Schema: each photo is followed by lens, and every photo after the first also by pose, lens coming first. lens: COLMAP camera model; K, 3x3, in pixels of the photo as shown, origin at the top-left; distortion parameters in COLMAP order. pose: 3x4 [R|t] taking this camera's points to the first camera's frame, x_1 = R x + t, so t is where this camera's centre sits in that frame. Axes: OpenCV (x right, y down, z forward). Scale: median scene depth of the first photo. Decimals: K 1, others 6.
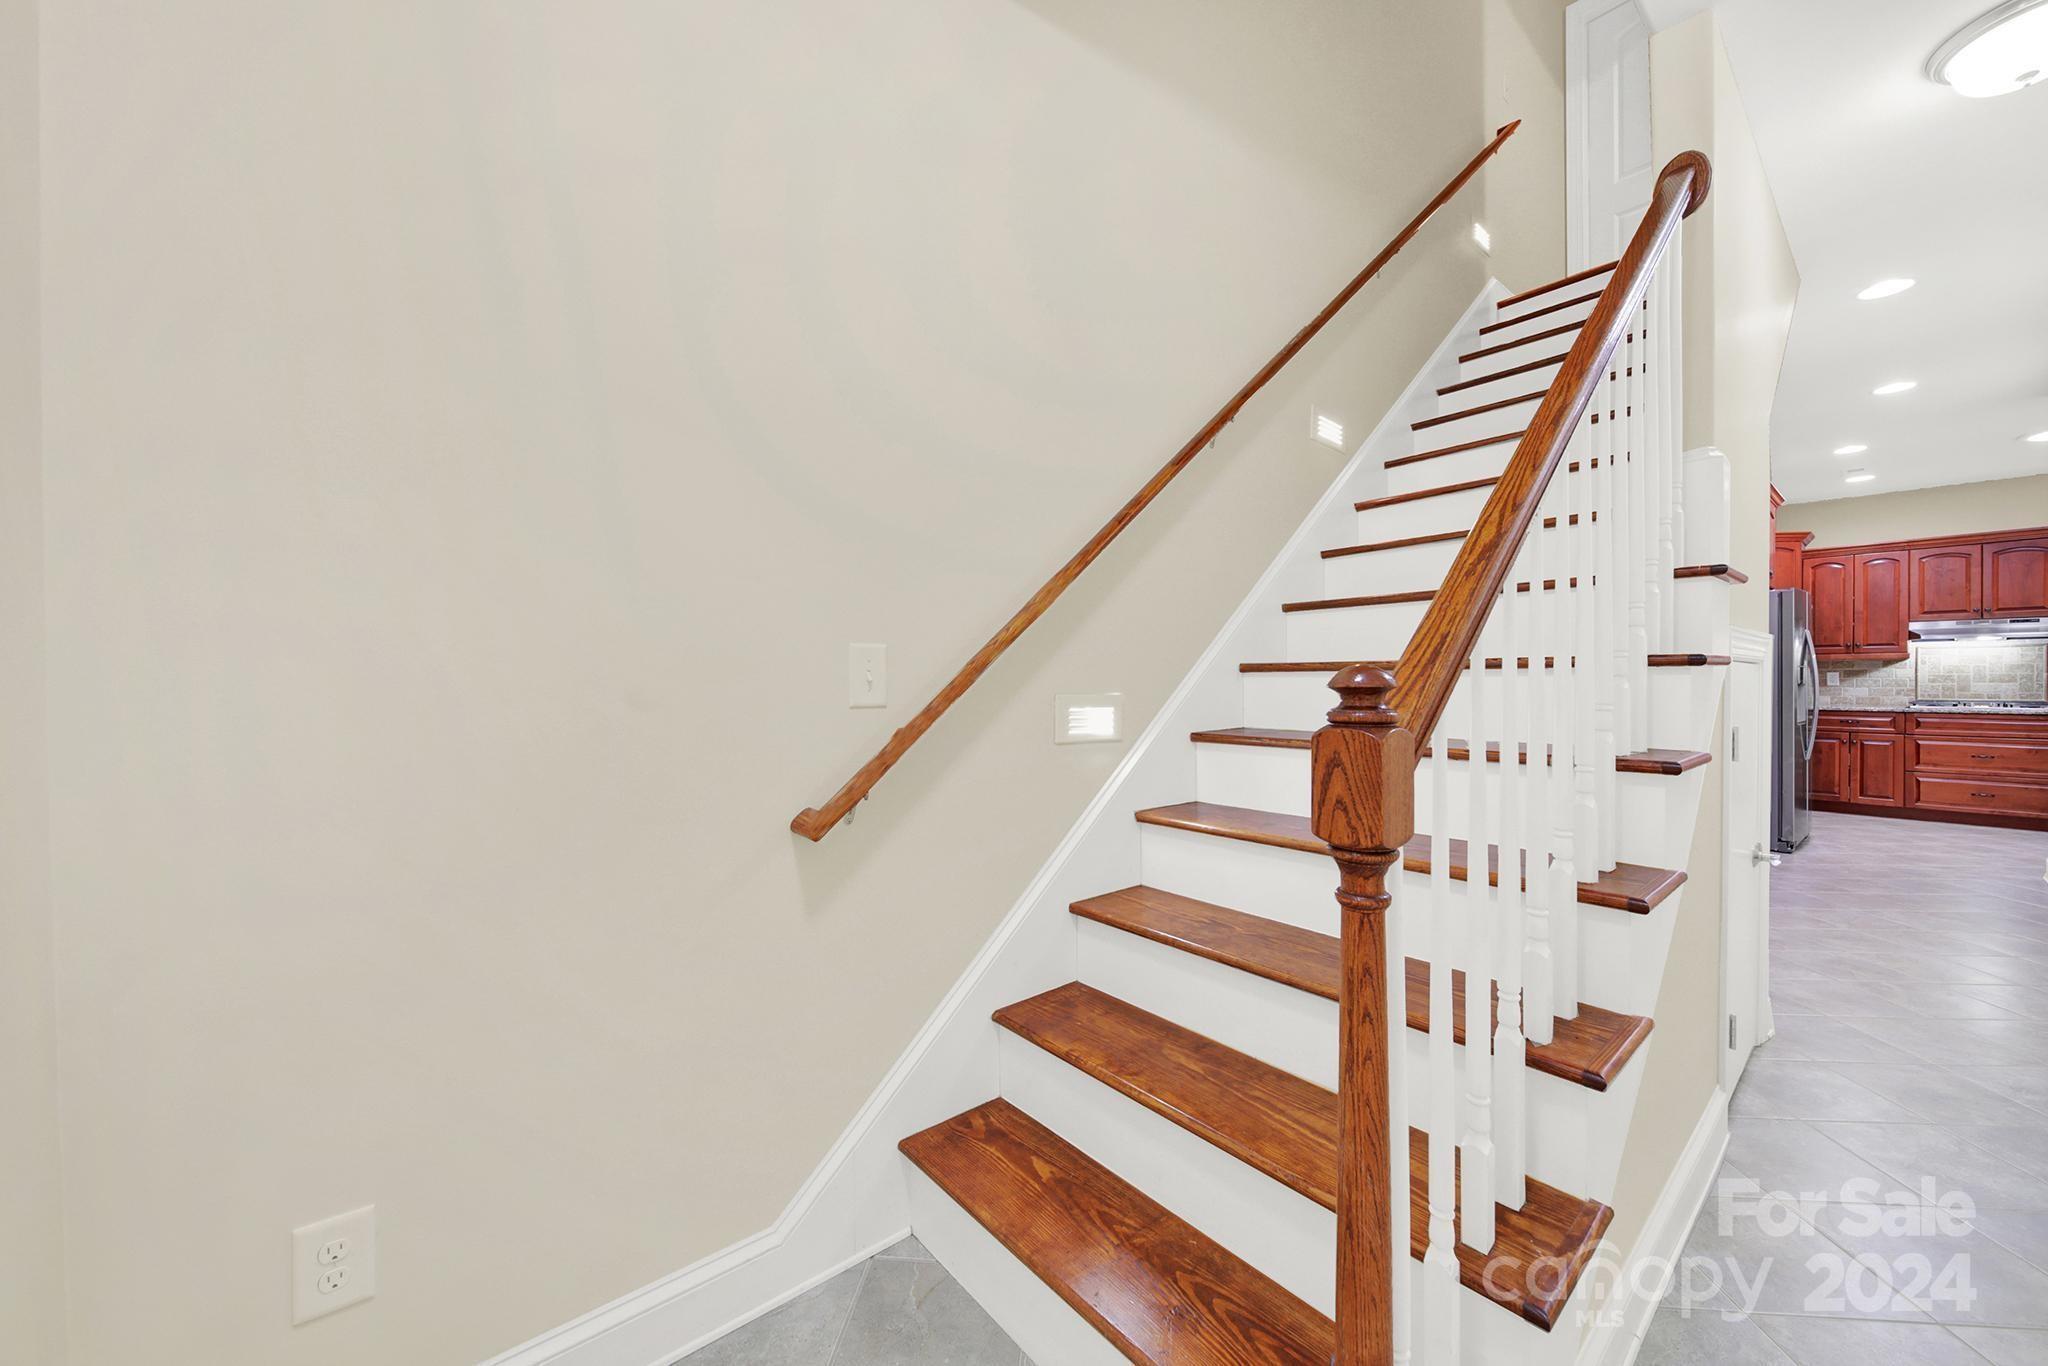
lens RADIAL K [[745.4, 0, 1029.4], [0, 745.4, 679.7], [0, 0, 1]] dist [-0.001714, -0.001153]
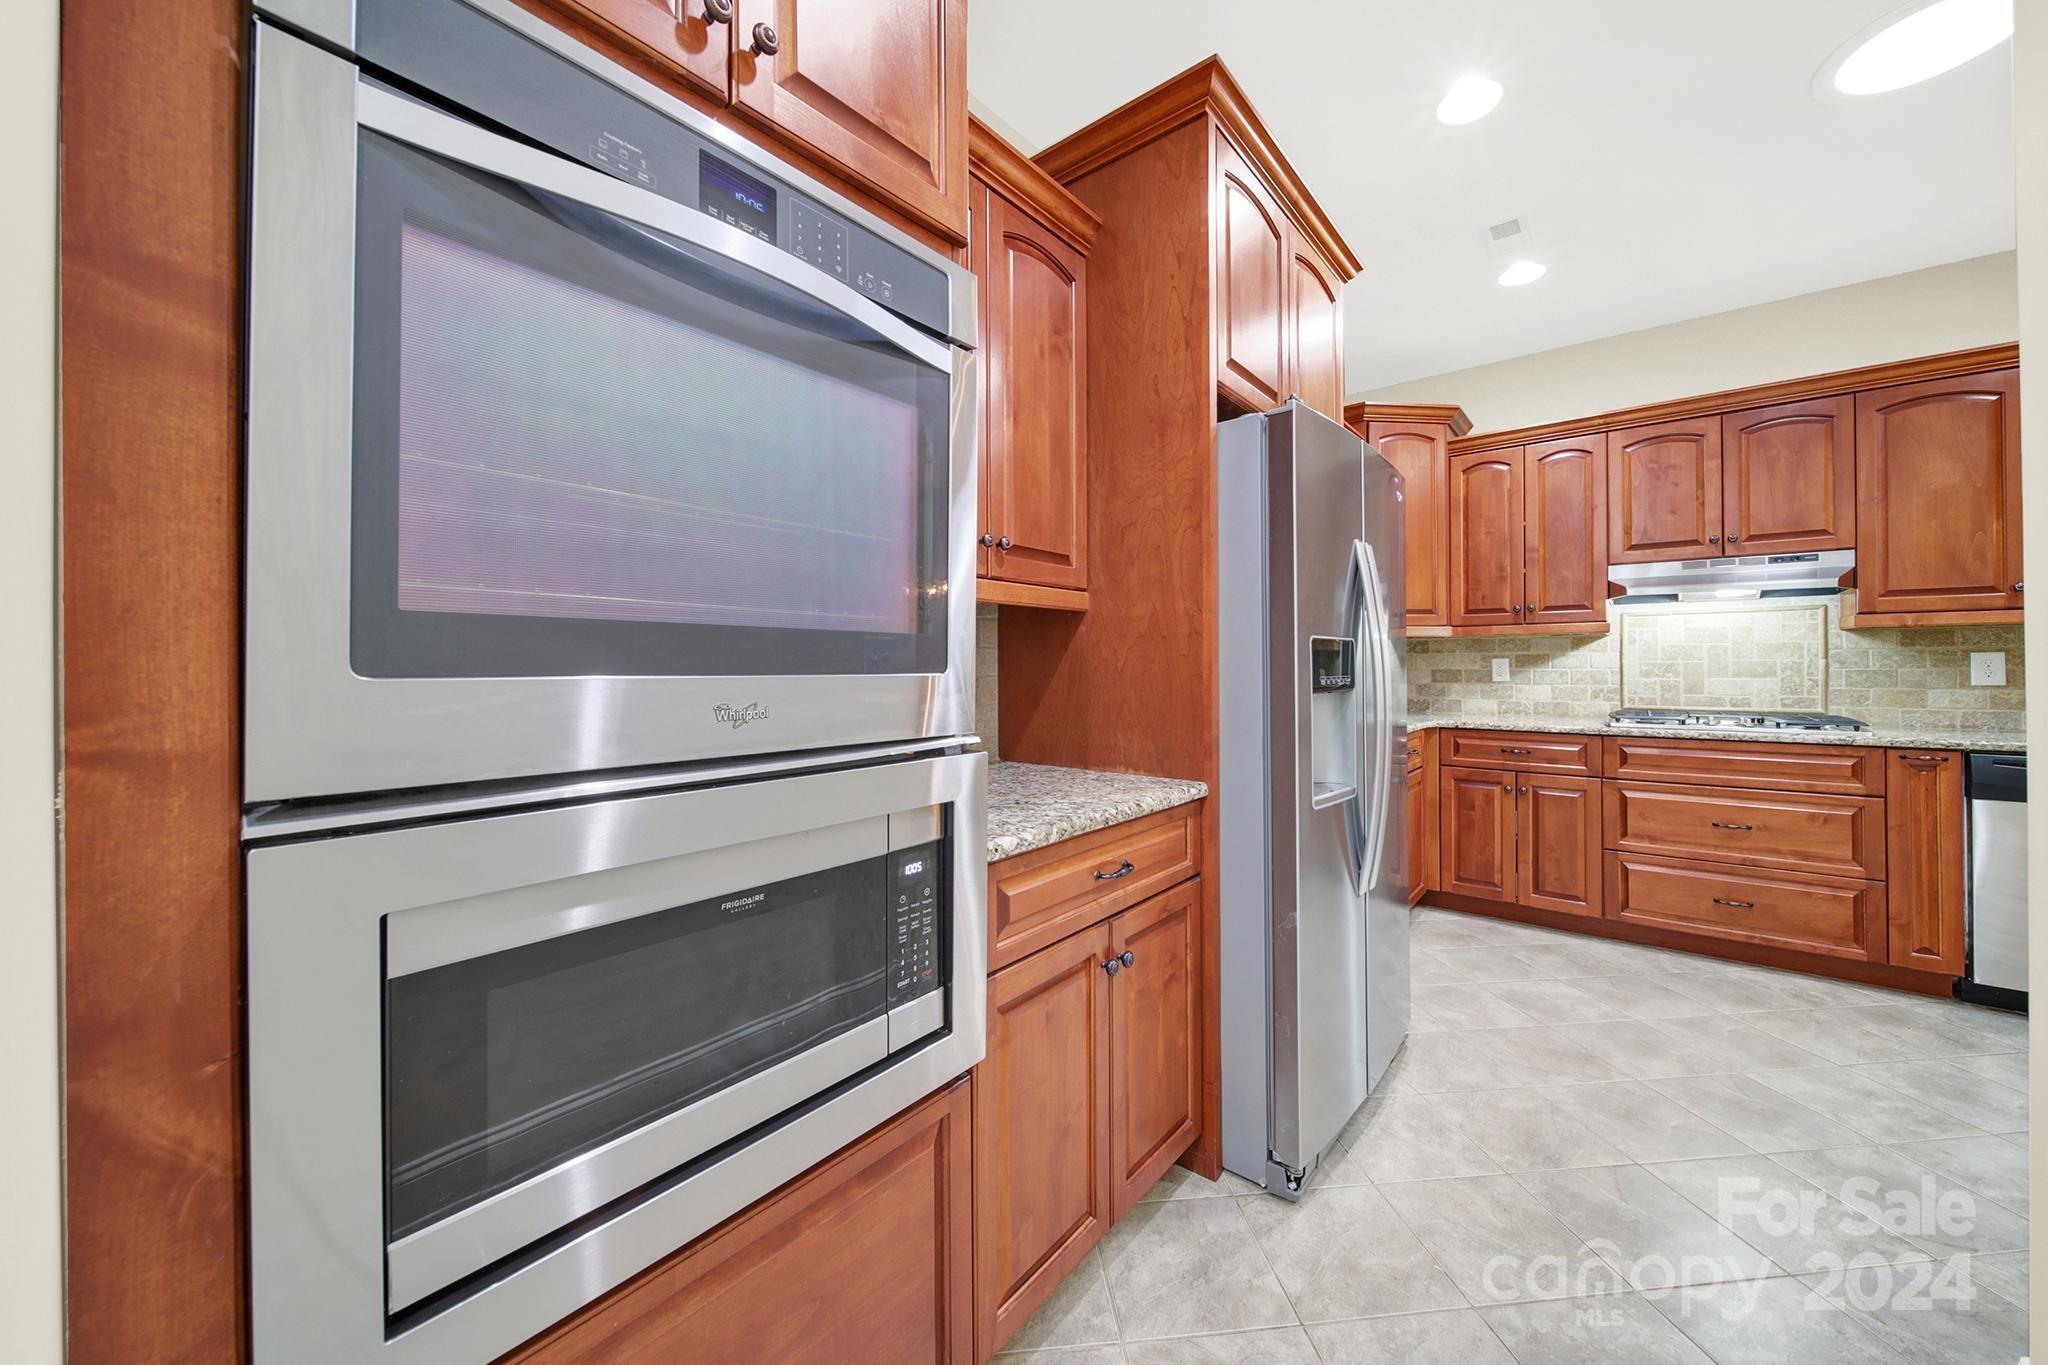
lens RADIAL K [[745.4, 0, 1021.3], [0, 745.4, 657.5], [0, 0, 1]] dist [-0.001714, -0.001153]
pose [[0.982343, 0.001681, 0.187080, 0.673054], [0.000783, 0.999914, -0.013098, -0.003830], [-0.187086, 0.013013, 0.982257, 0.555613]]
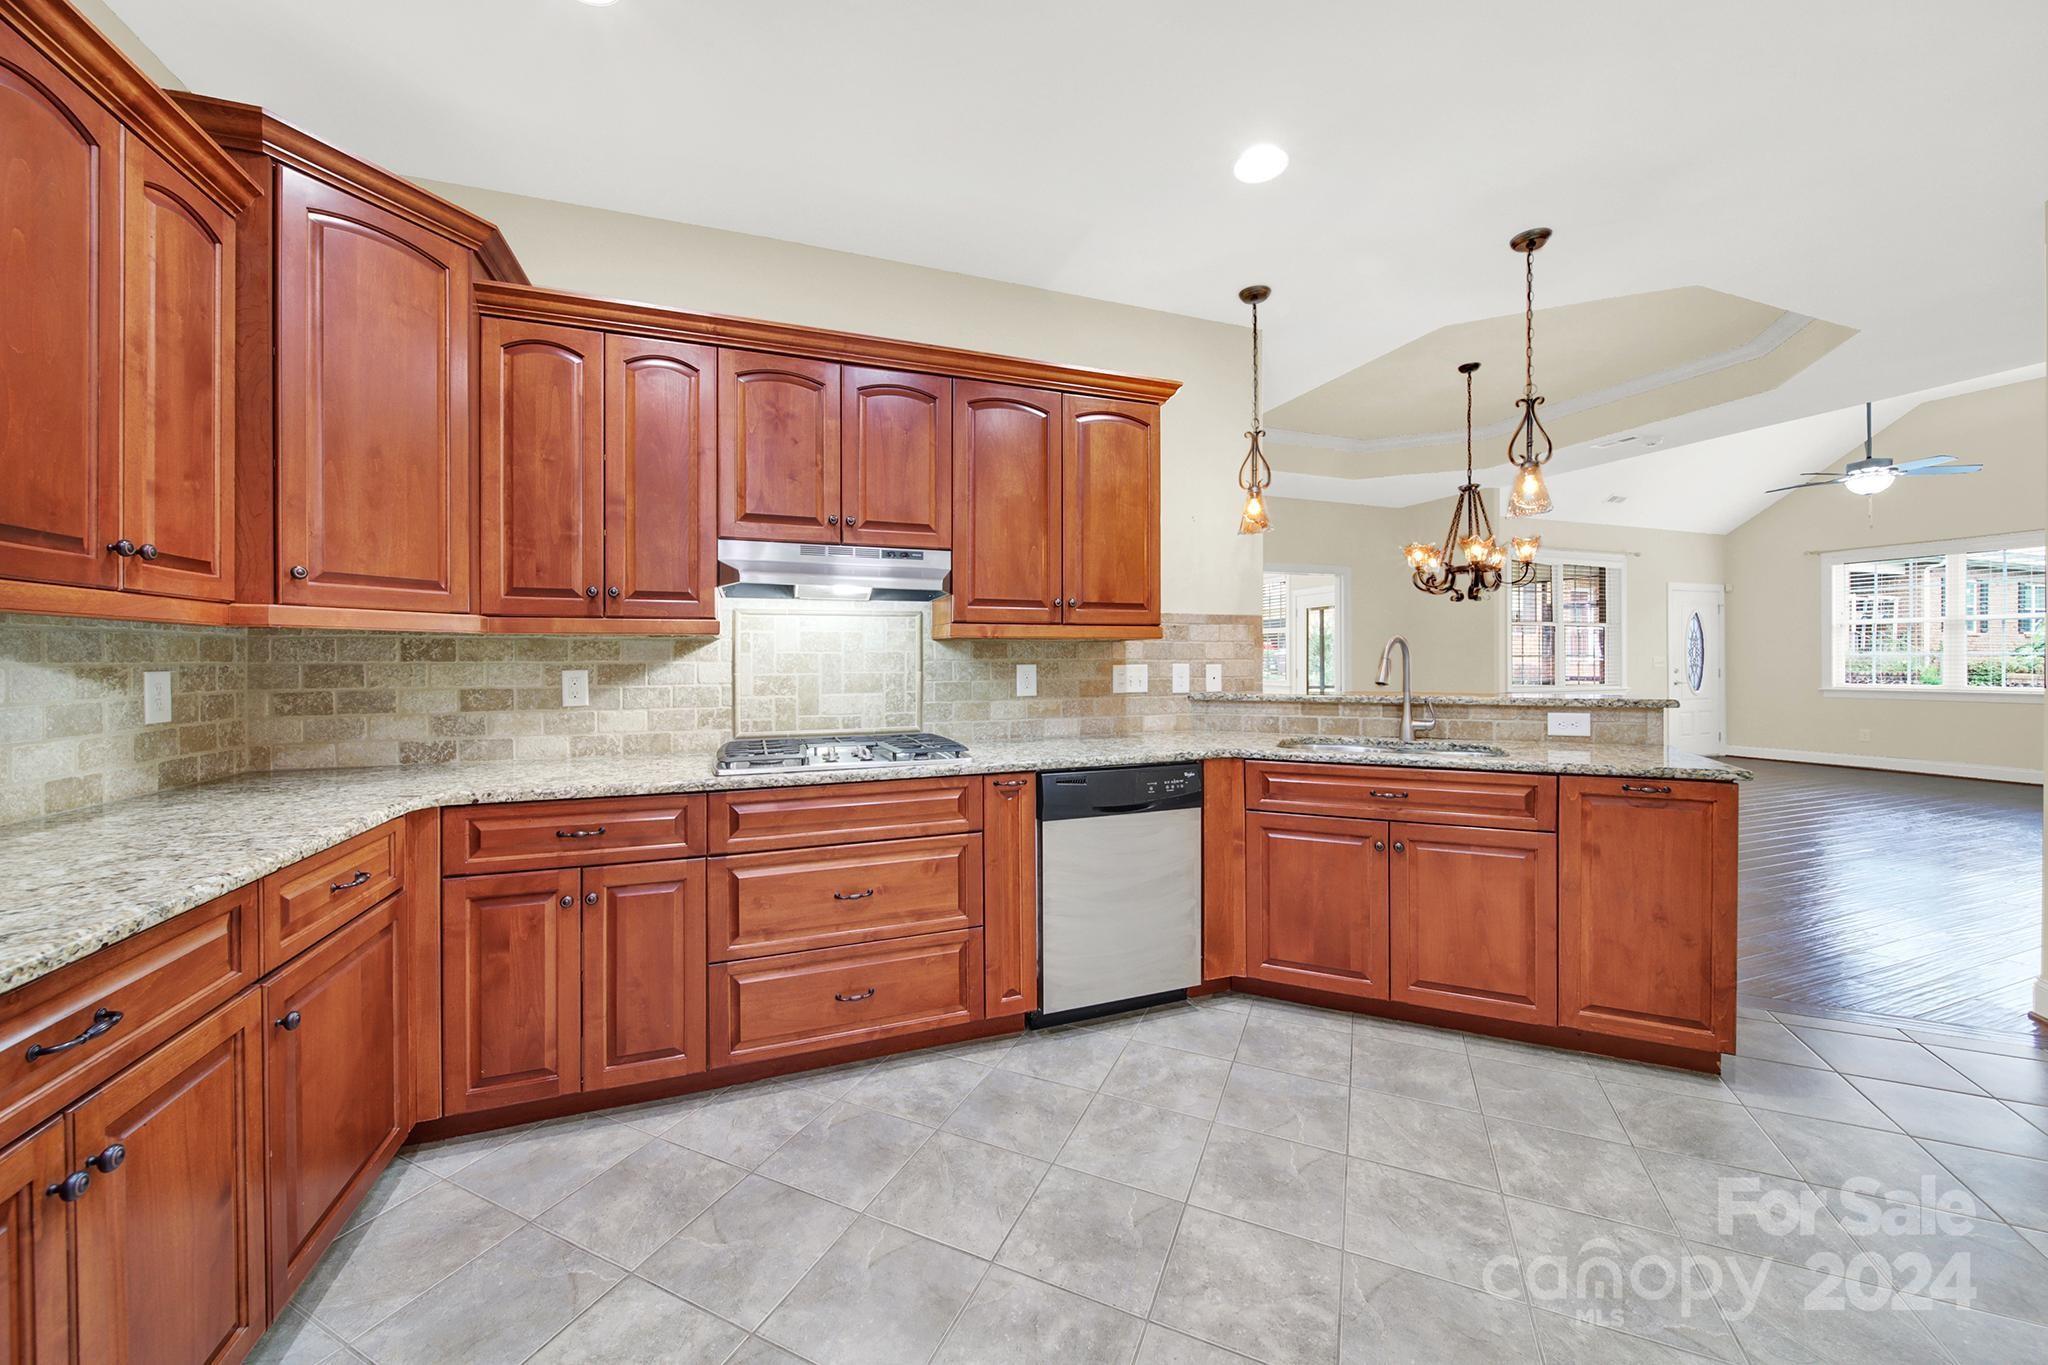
lens RADIAL K [[745.4, 0, 1022.6], [0, 745.4, 663.9], [0, 0, 1]] dist [-0.001714, -0.001153]
pose [[0.332980, -0.002334, 0.942931, 0.892513], [0.004737, 0.999988, 0.000802, -0.013627], [-0.942922, 0.004200, 0.332988, 0.738593]]
